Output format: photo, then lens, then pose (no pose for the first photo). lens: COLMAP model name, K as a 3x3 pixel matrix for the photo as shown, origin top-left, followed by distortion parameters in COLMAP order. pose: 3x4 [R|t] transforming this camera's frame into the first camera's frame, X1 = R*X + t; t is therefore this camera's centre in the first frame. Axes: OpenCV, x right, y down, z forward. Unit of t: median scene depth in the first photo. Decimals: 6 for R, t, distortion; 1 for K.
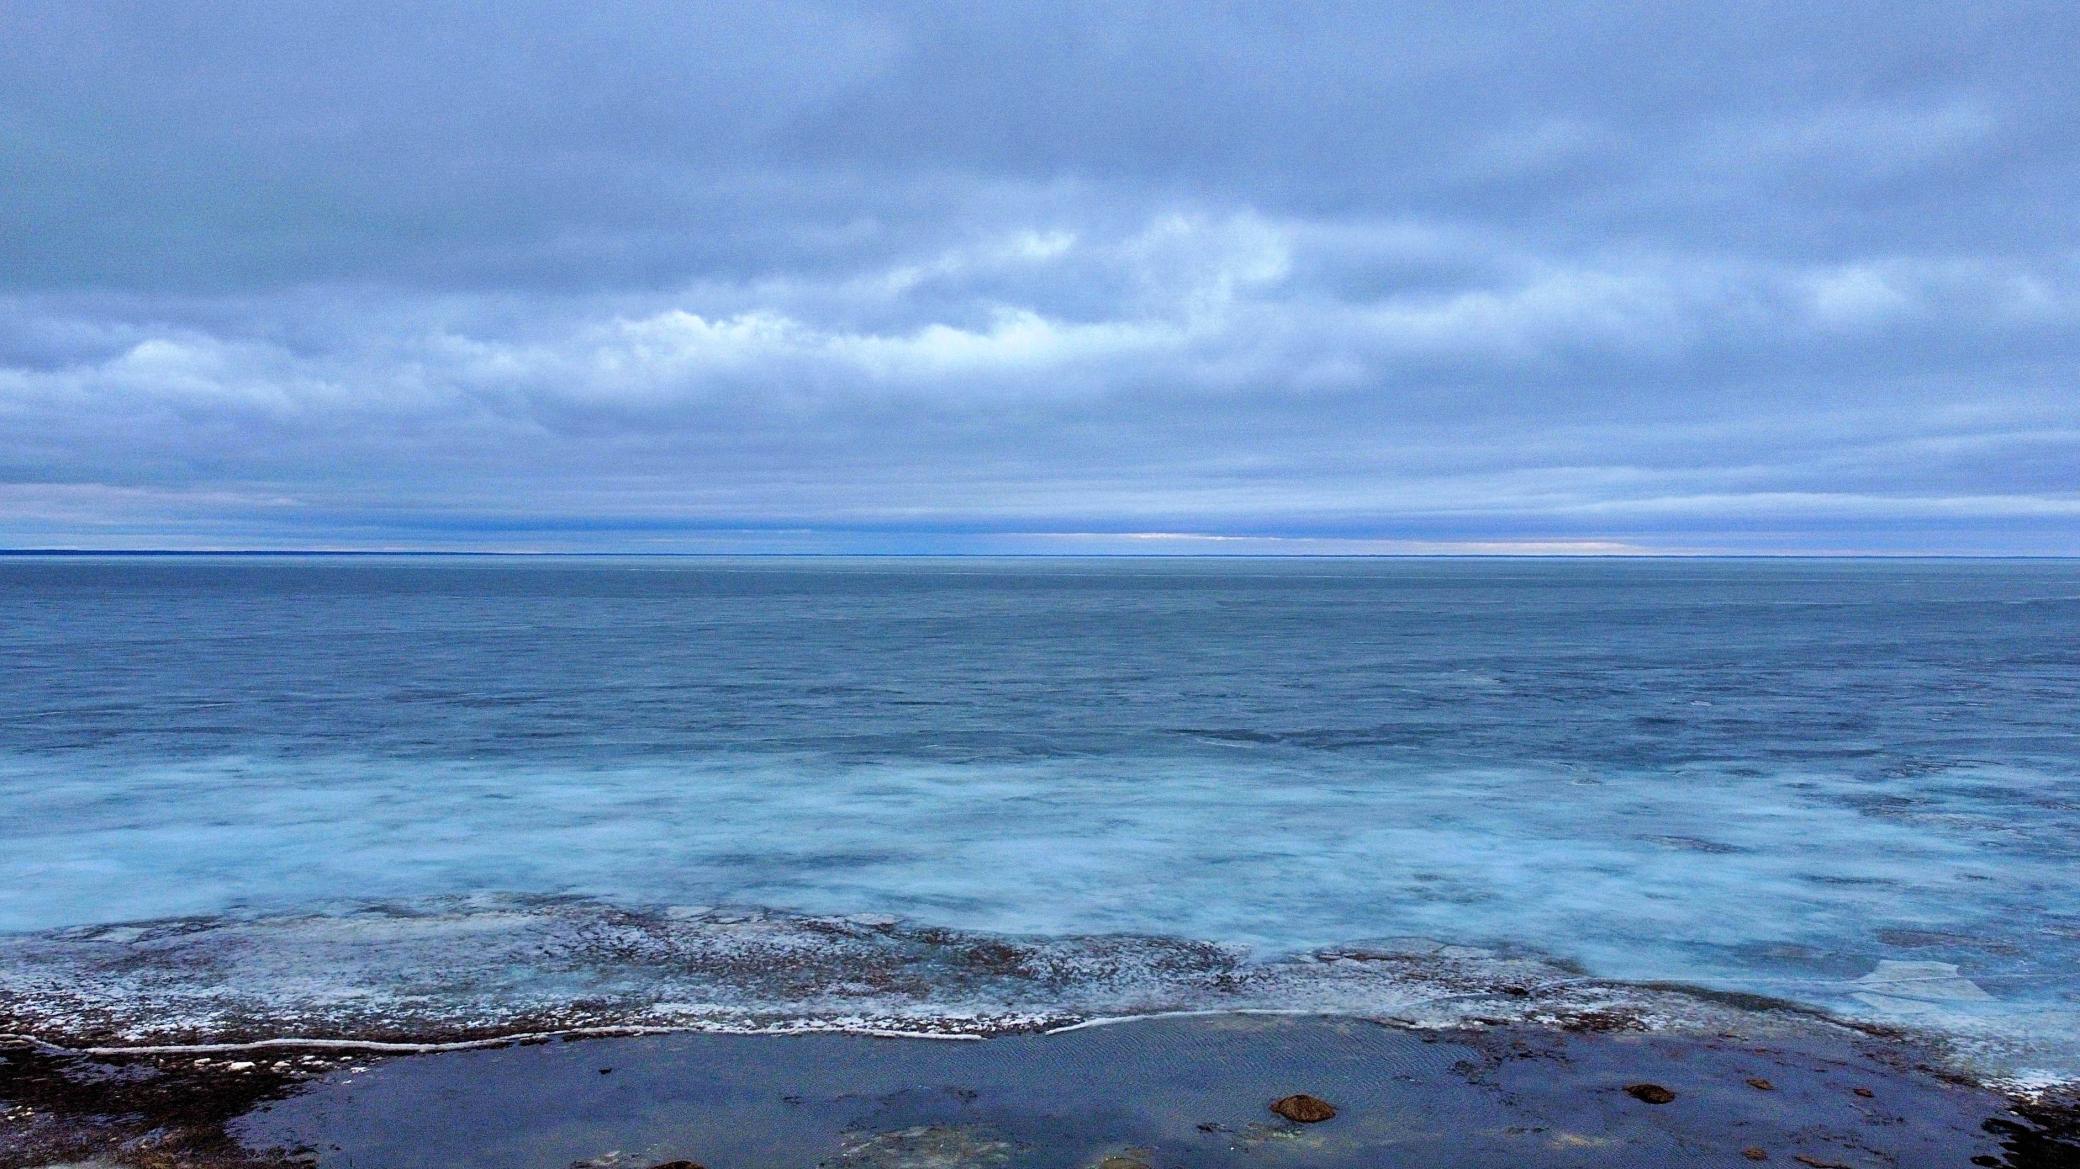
lens RADIAL K [[1707.7, 0, 1043.6], [0, 1707.7, 589.4], [0, 0, 1]] dist [0.011455, -0.005294]
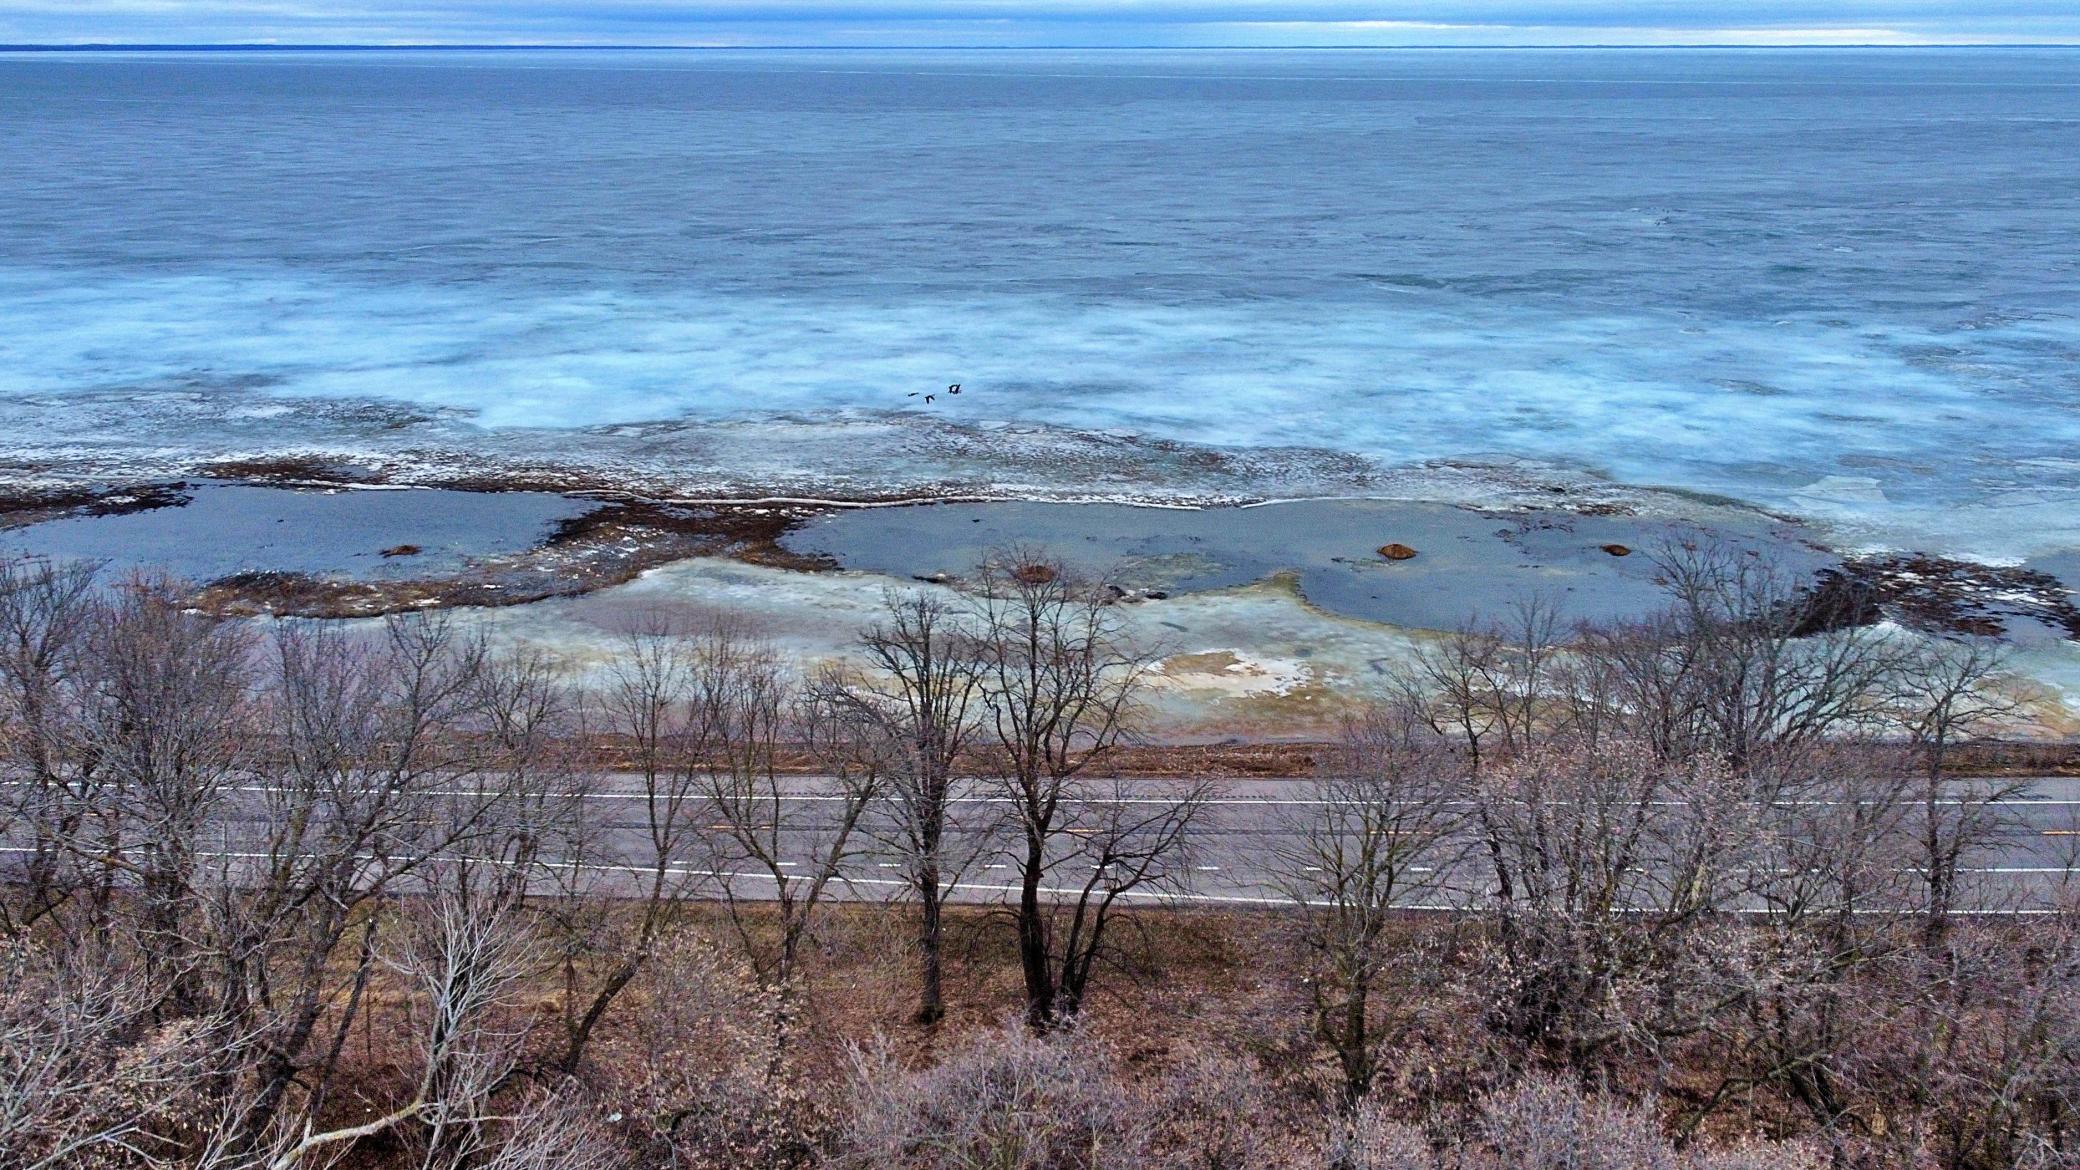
lens RADIAL K [[1707.7, 0, 1039.5], [0, 1707.7, 583.1], [0, 0, 1]] dist [0.011455, -0.005294]
pose [[0.993662, 0.031223, -0.107982, -0.007630], [0.000166, 0.960238, 0.279182, -0.073254], [0.112406, -0.277430, 0.954147, -0.351017]]
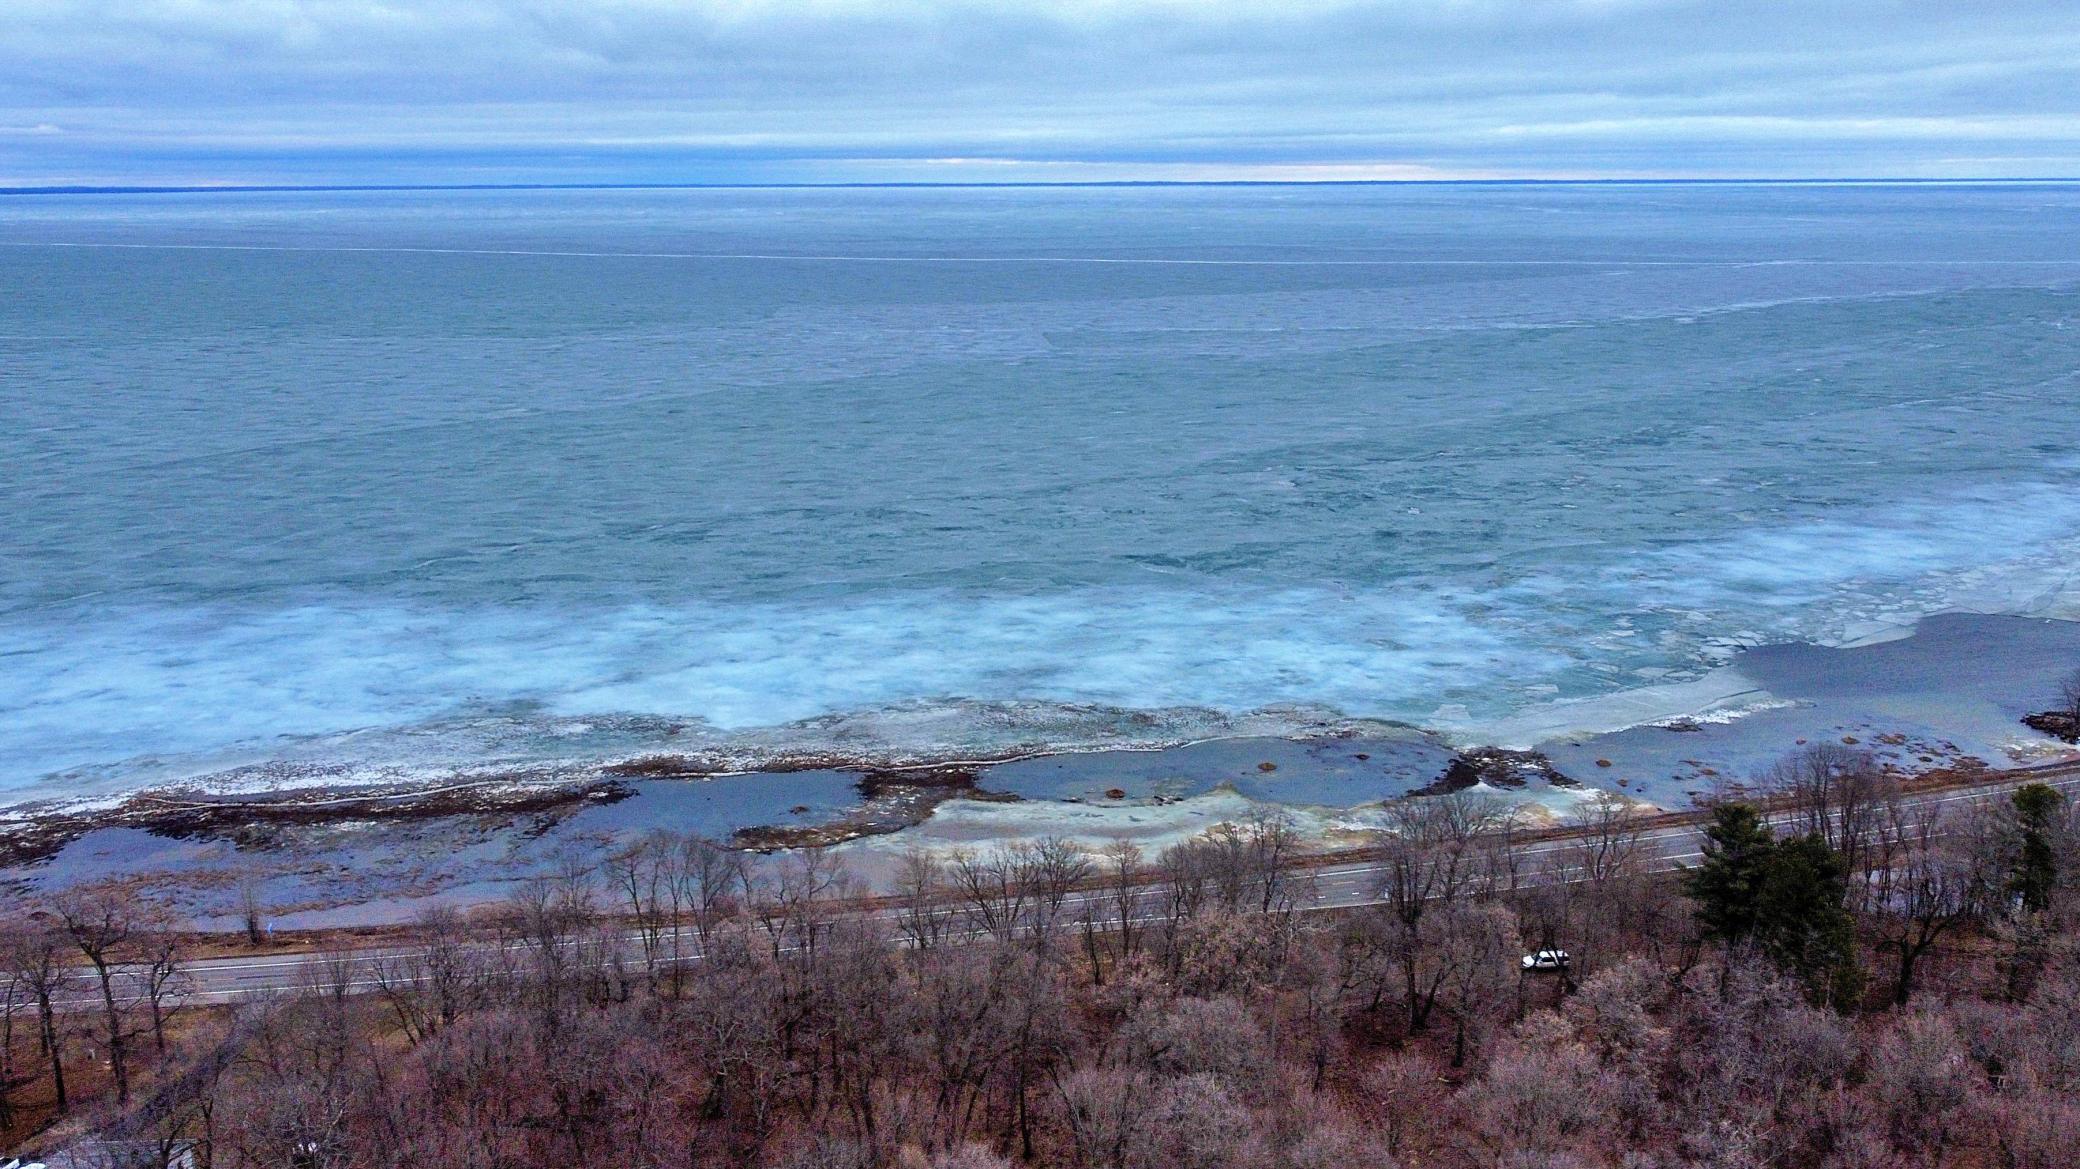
lens RADIAL K [[1707.7, 0, 1043.0], [0, 1707.7, 584.4], [0, 0, 1]] dist [0.011455, -0.005294]
pose [[0.991300, -0.041399, 0.124944, -0.405388], [0.015928, 0.980003, 0.198342, -0.428830], [-0.130657, -0.194626, 0.972136, -1.275379]]
